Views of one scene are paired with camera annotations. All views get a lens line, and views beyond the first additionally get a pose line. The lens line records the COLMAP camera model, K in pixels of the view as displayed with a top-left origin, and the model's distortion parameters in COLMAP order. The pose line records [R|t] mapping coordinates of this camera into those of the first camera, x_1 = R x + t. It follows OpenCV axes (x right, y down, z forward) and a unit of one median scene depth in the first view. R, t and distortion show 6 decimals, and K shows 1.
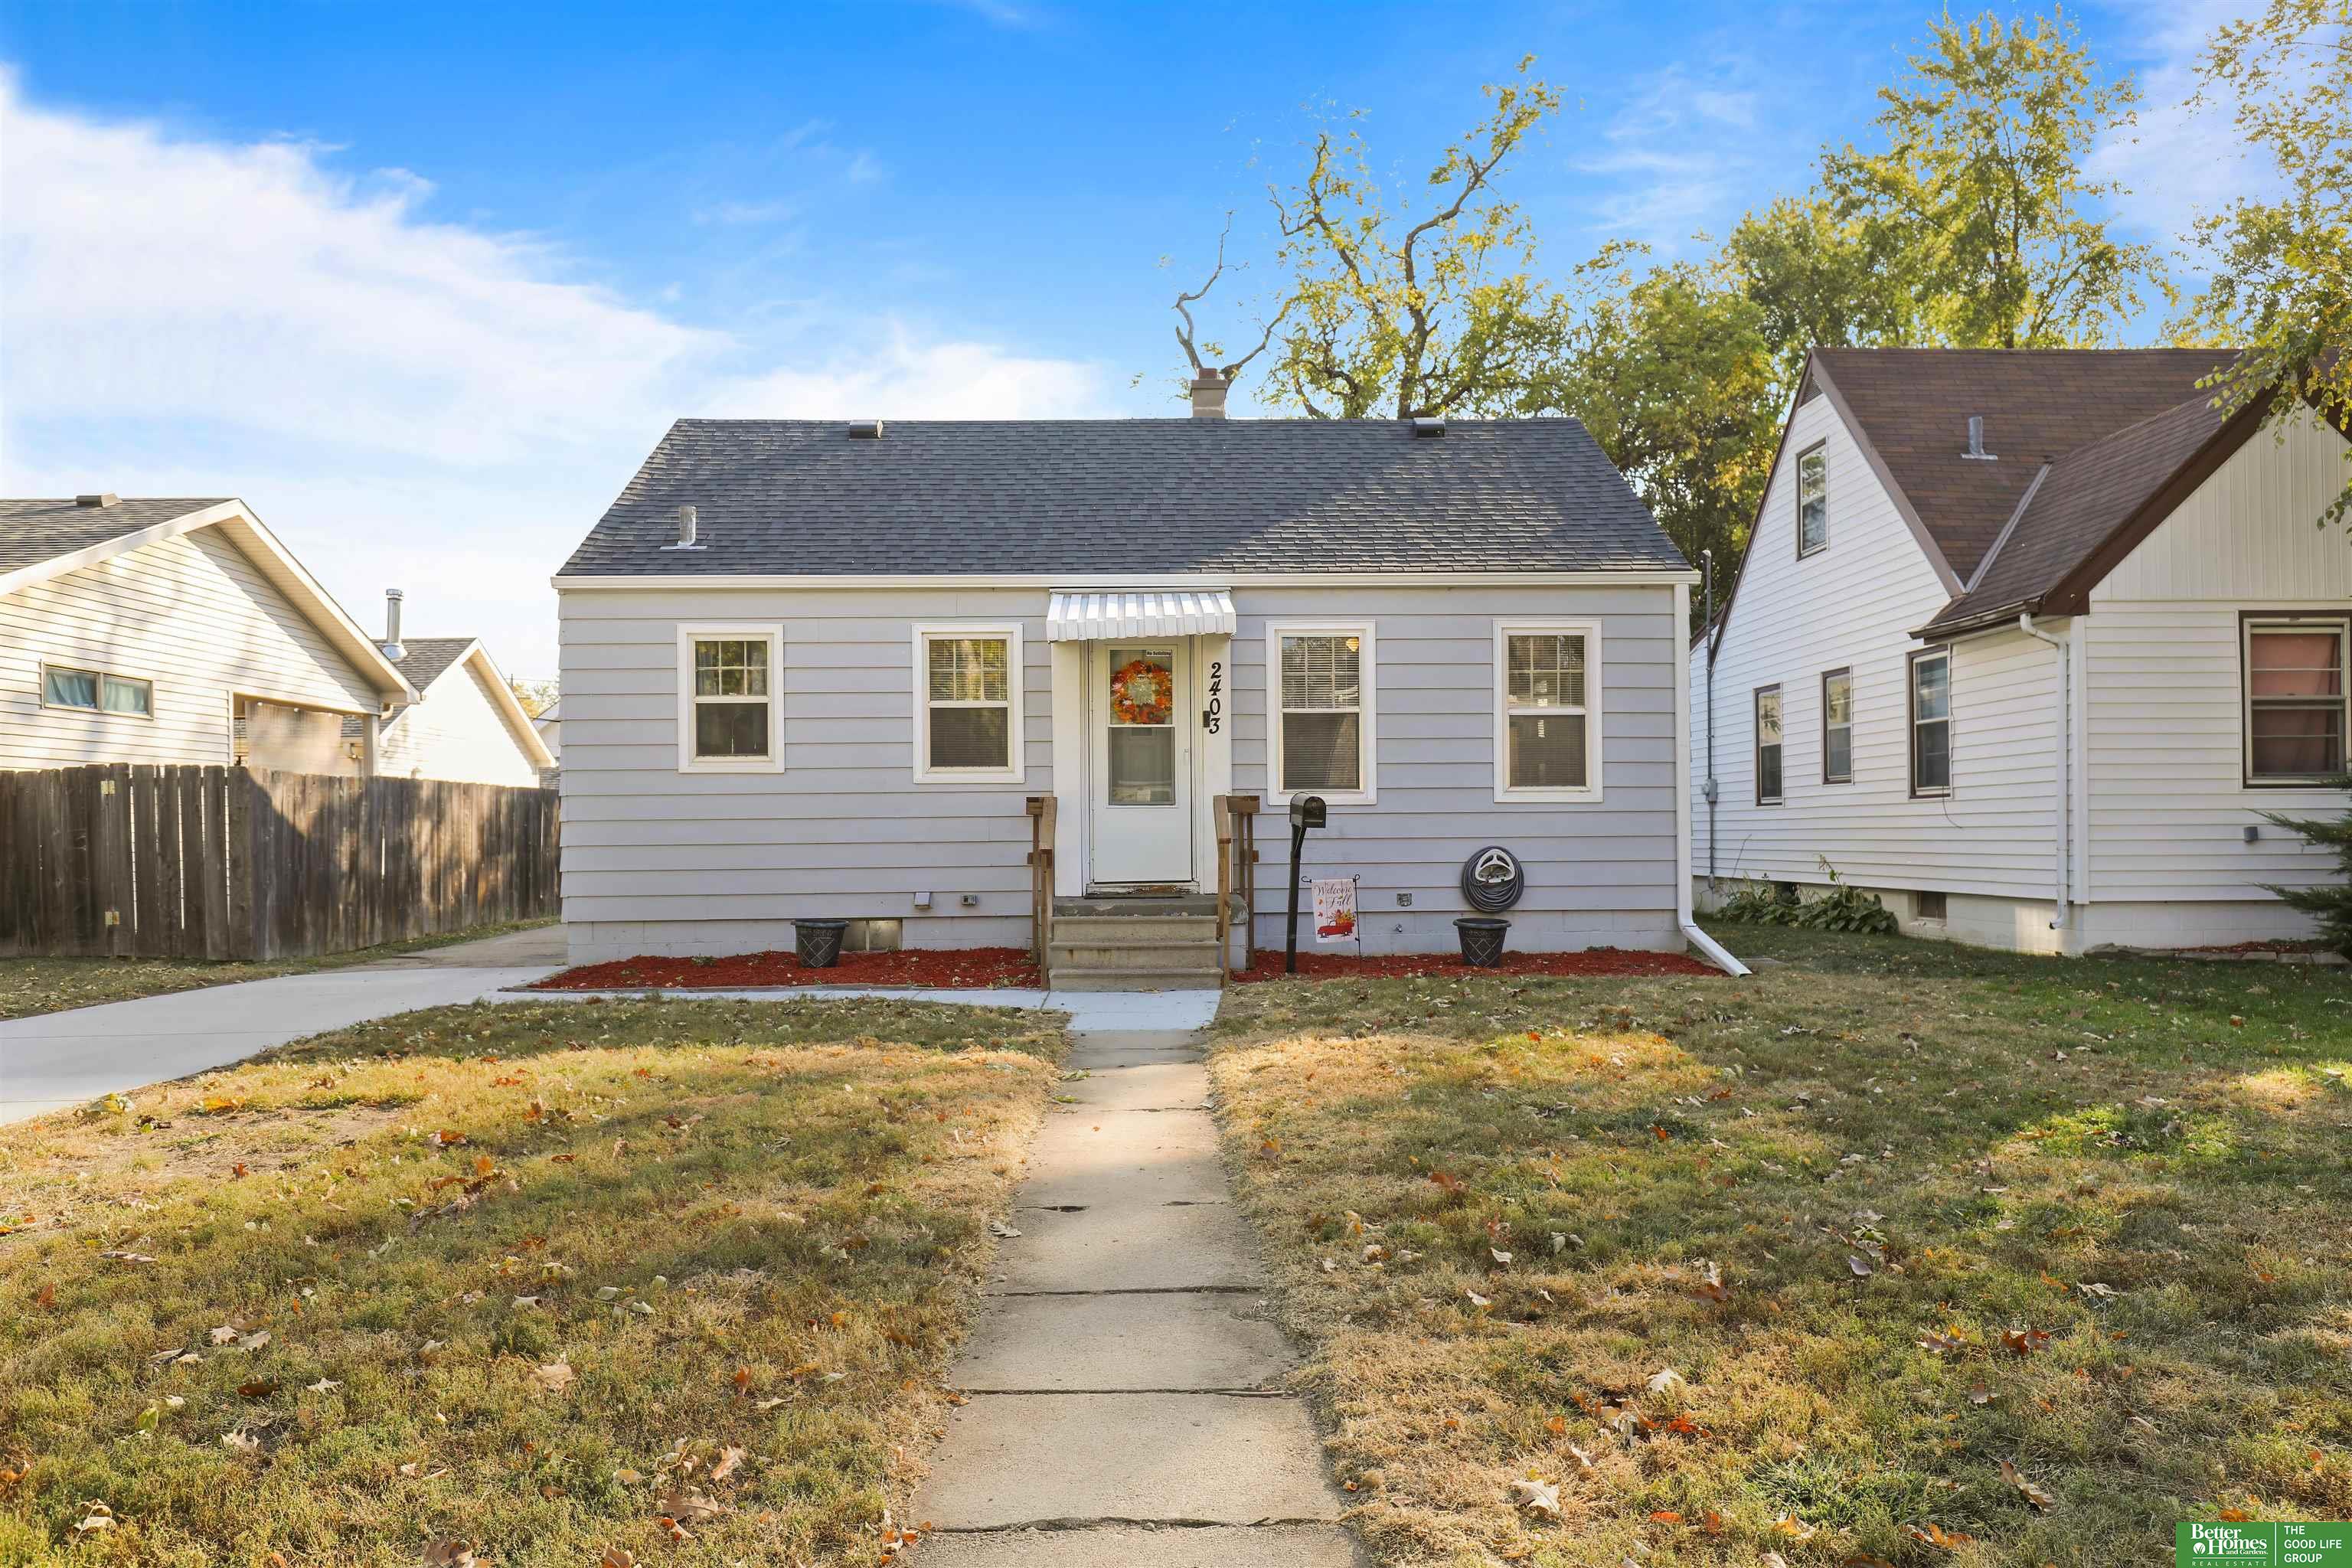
lens RADIAL K [[1457.7, 0, 1168.7], [0, 1457.7, 832.9], [0, 0, 1]] dist [0.001877, 0.001293]
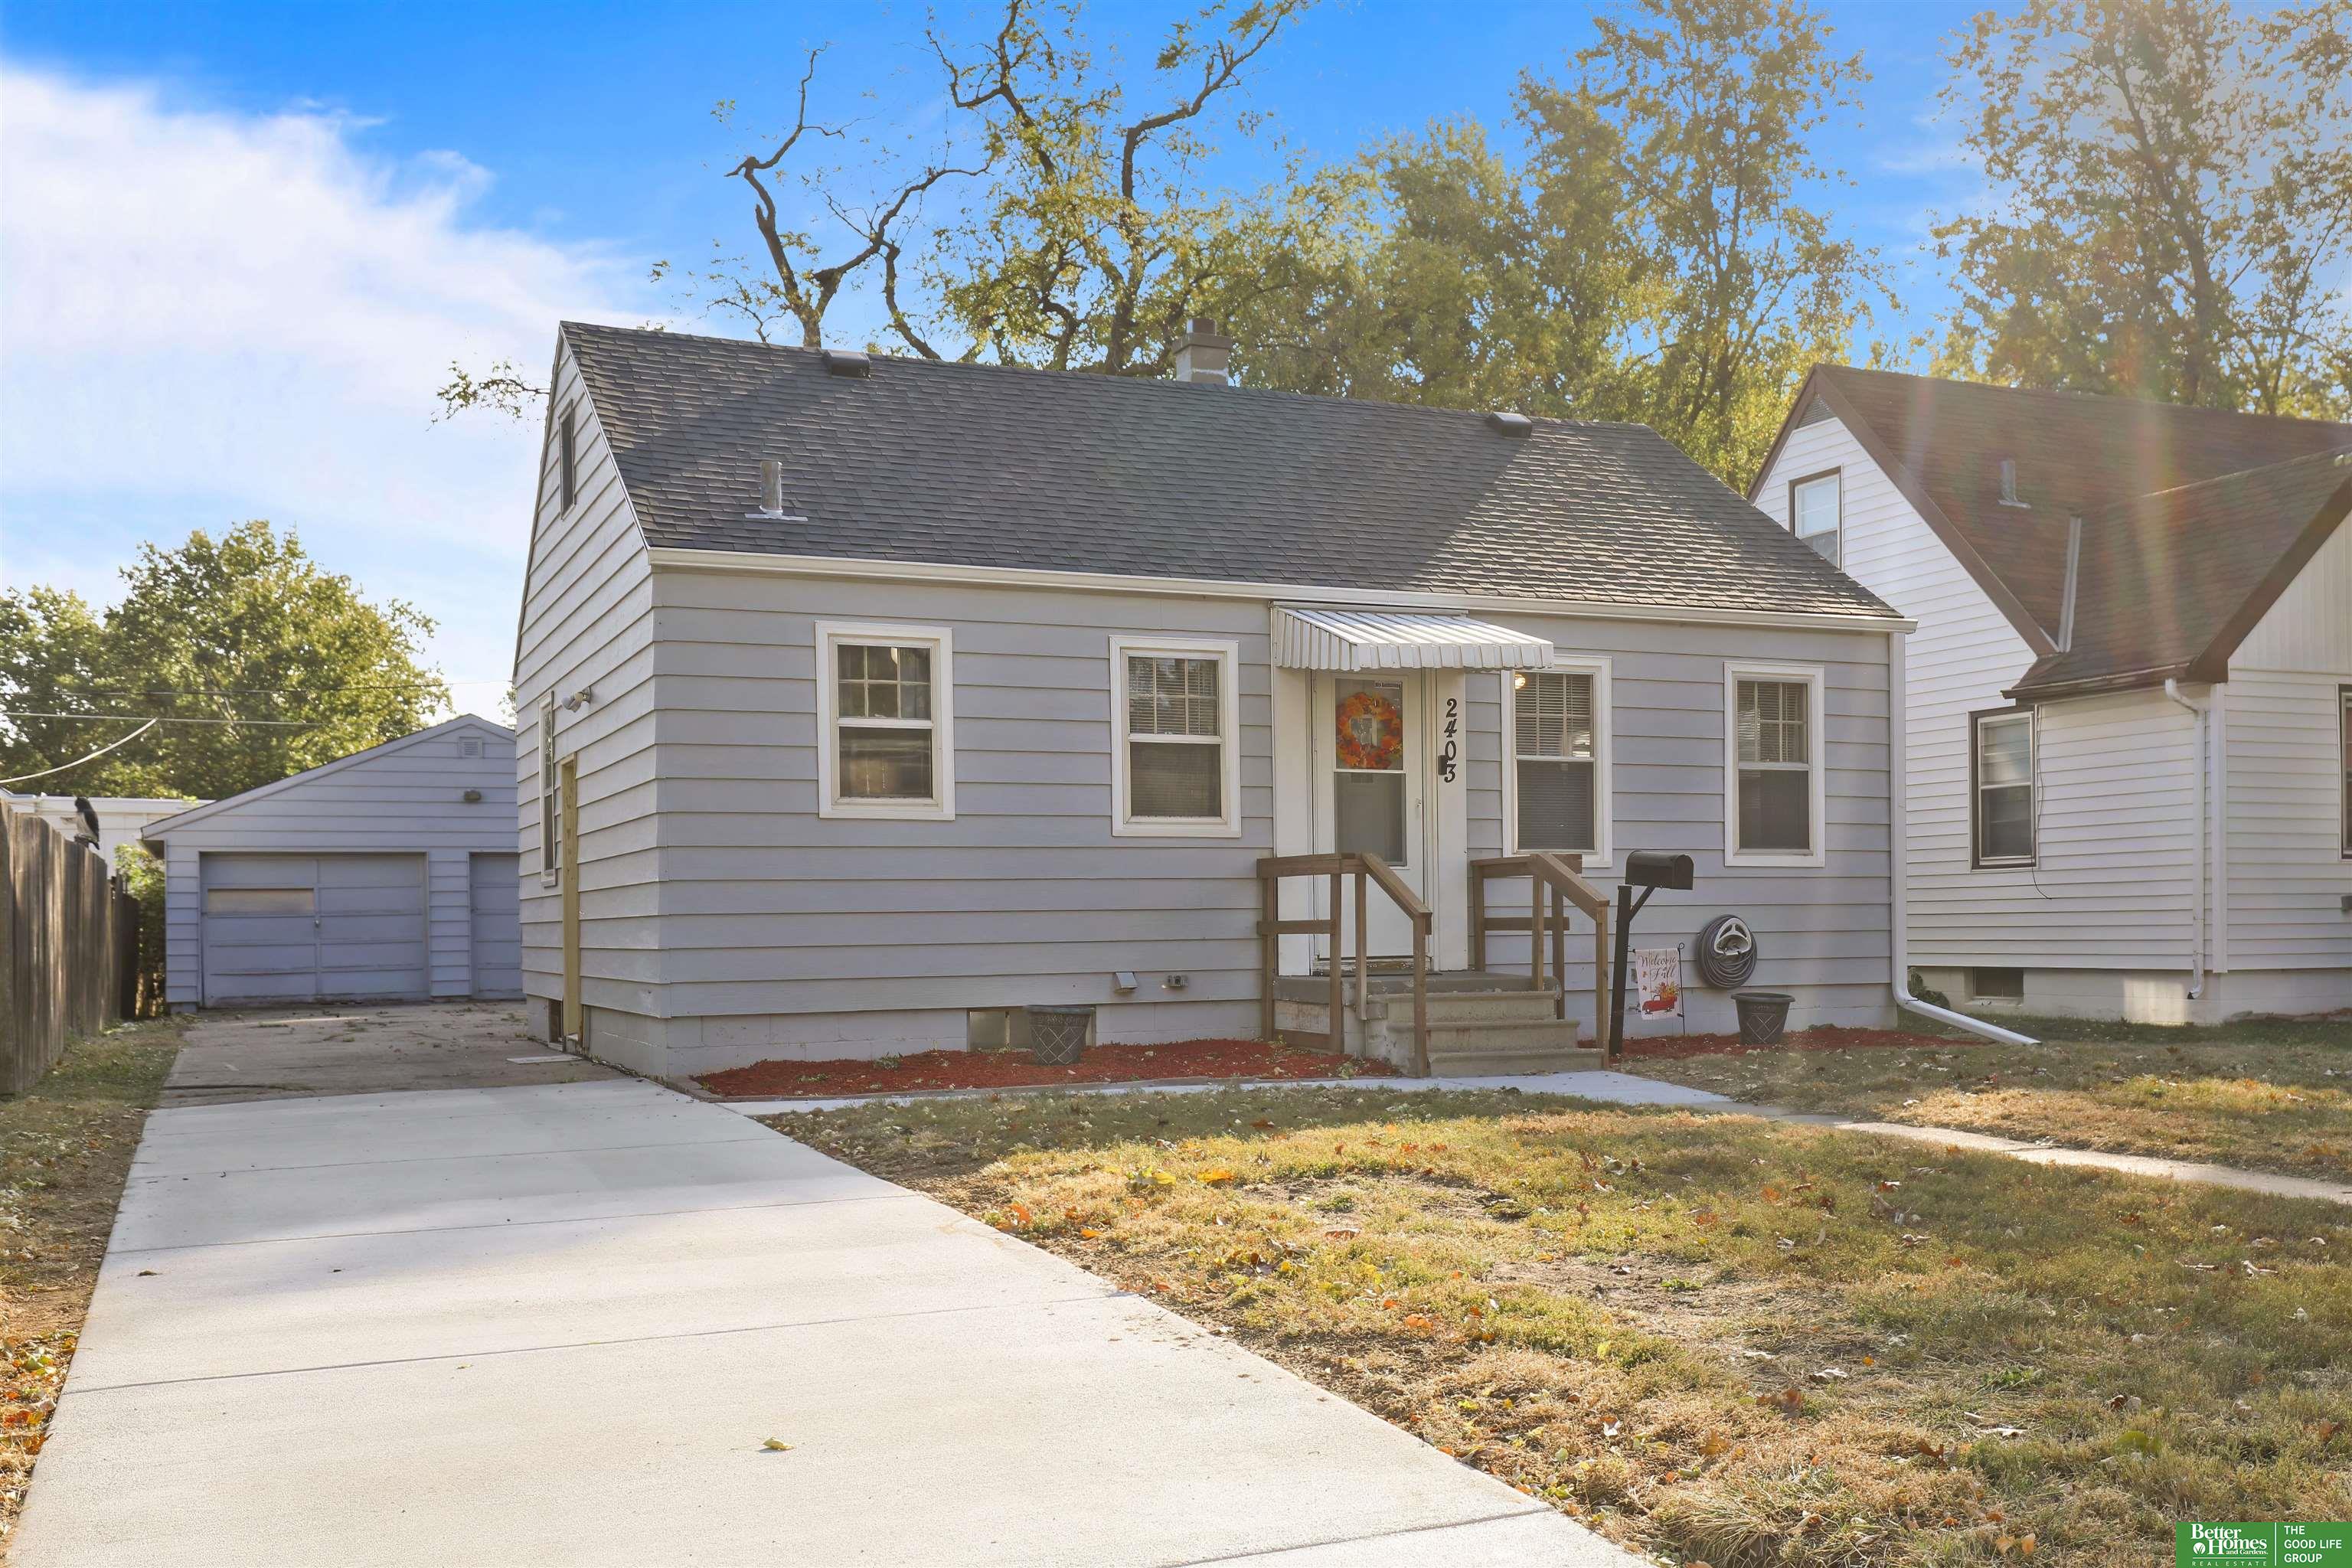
lens RADIAL K [[2095.9, 0, 1182.7], [0, 2095.9, 940.0], [0, 0, 1]] dist [0.012801, 0.002015]
pose [[0.933298, -0.004397, 0.359076, -0.549918], [0.003223, 0.999987, 0.003870, 0.018358], [-0.359089, -0.002455, 0.933300, -0.083562]]
